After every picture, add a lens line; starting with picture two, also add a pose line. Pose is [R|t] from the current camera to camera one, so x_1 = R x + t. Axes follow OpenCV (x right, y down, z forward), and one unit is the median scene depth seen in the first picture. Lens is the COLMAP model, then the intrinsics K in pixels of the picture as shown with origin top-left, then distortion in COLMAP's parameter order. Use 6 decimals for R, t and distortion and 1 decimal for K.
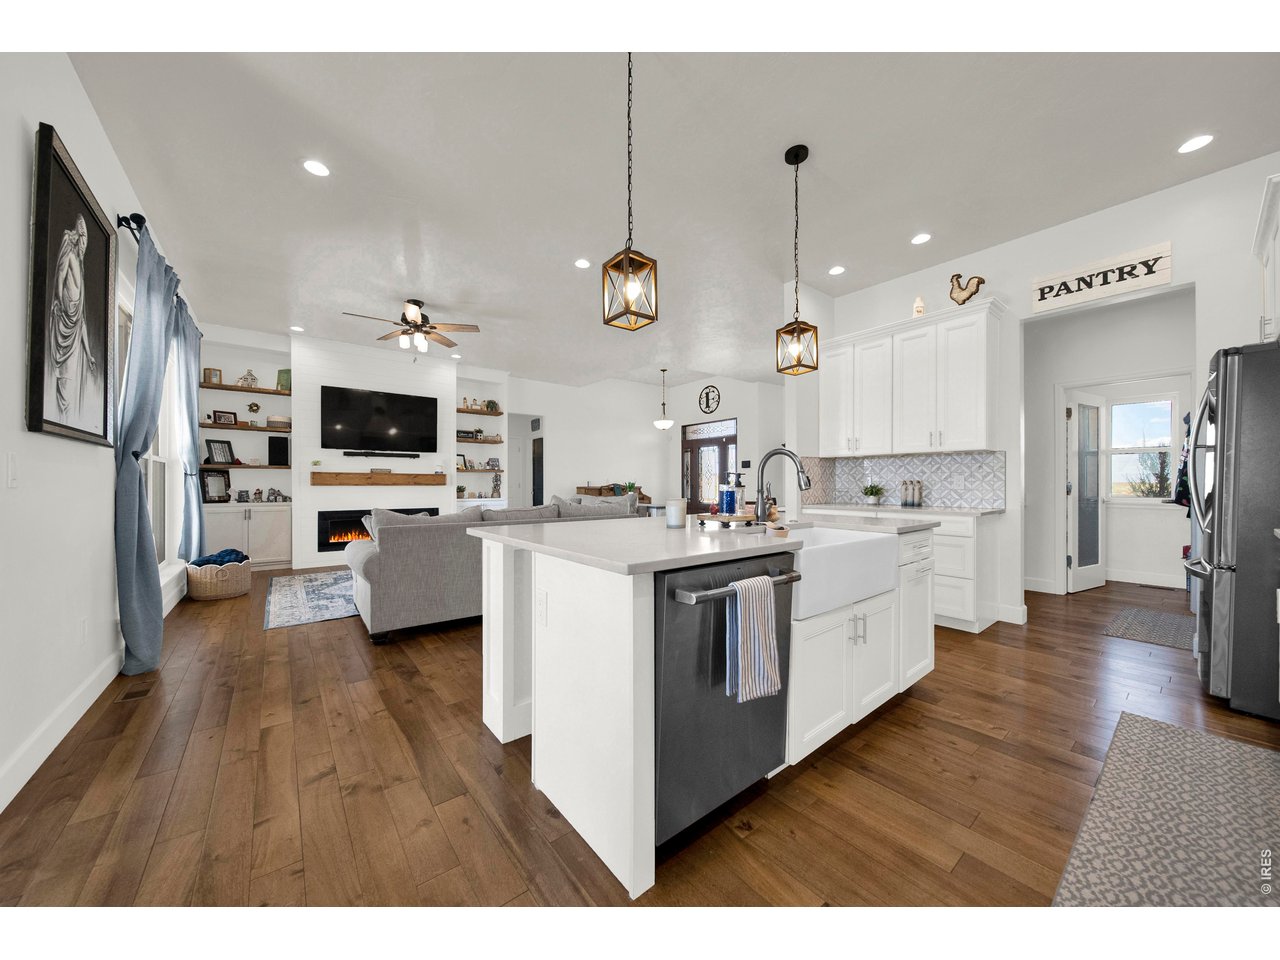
lens RADIAL K [[452.1, 0, 635.4], [0, 452.1, 483.6], [0, 0, 1]] dist [-0.003183, -0.000664]
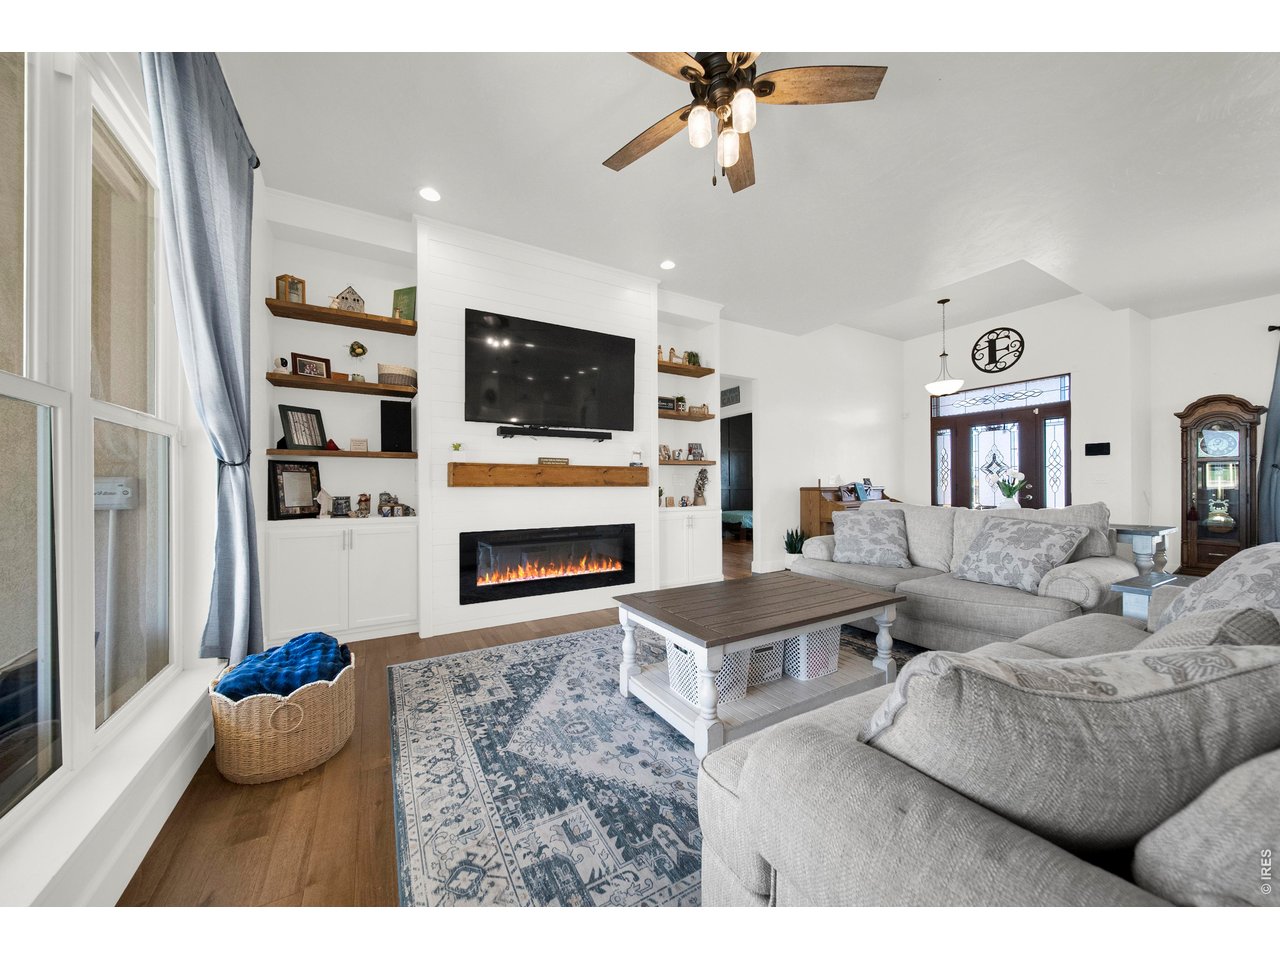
lens RADIAL K [[452.1, 0, 635.2], [0, 452.1, 481.0], [0, 0, 1]] dist [-0.003183, -0.000664]
pose [[0.989580, -0.004495, -0.143915, -0.401545], [0.003834, 0.999981, -0.004867, 0.000327], [0.143934, 0.004265, 0.989578, 0.468027]]
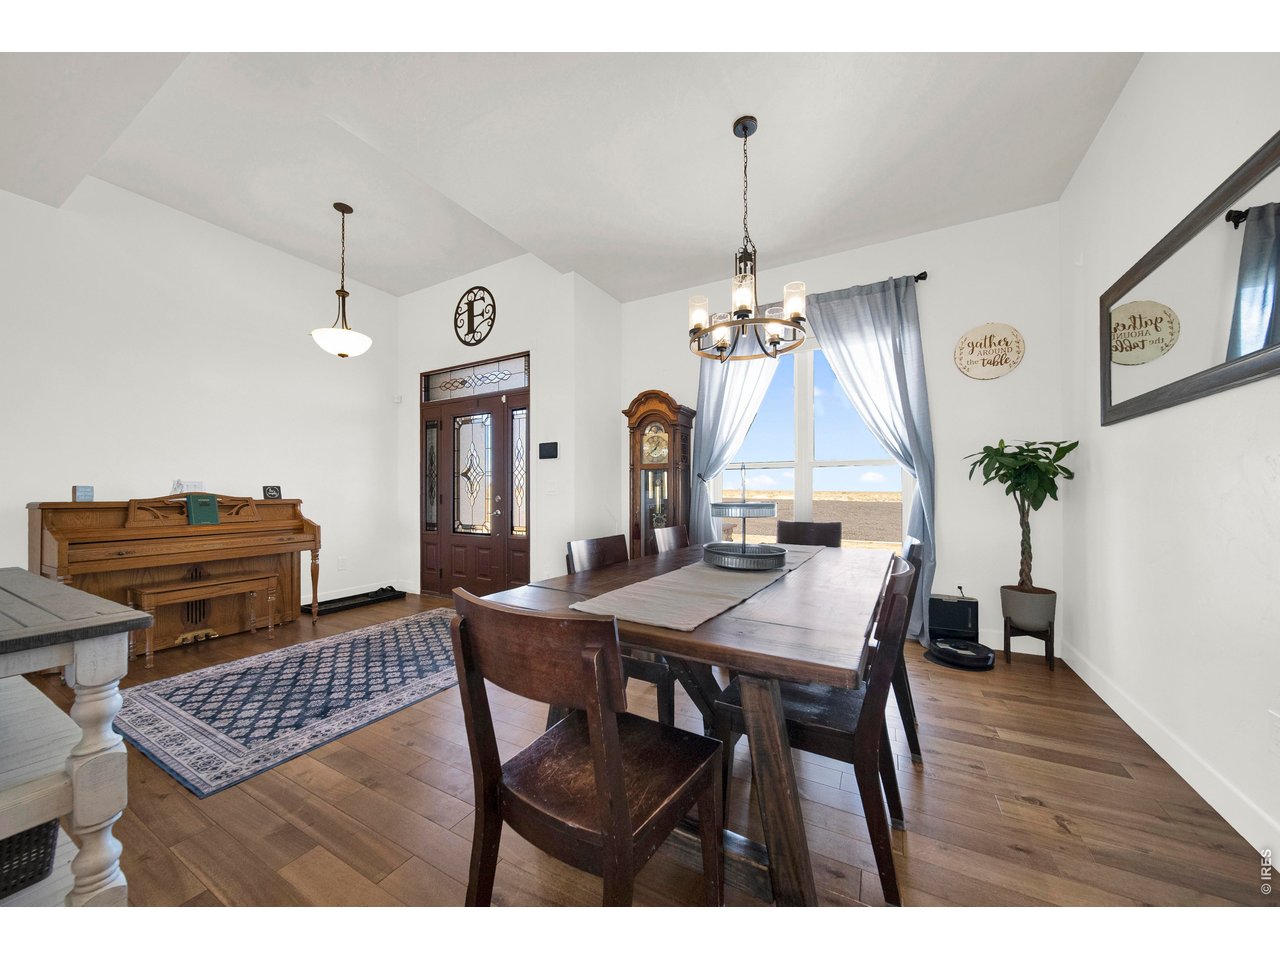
lens RADIAL K [[452.1, 0, 629.1], [0, 452.1, 489.0], [0, 0, 1]] dist [-0.003183, -0.000664]
pose [[0.926738, 0.001000, 0.375706, 0.215330], [0.000816, 0.999989, -0.004674, -0.001129], [-0.375706, 0.004638, 0.926727, 0.787888]]
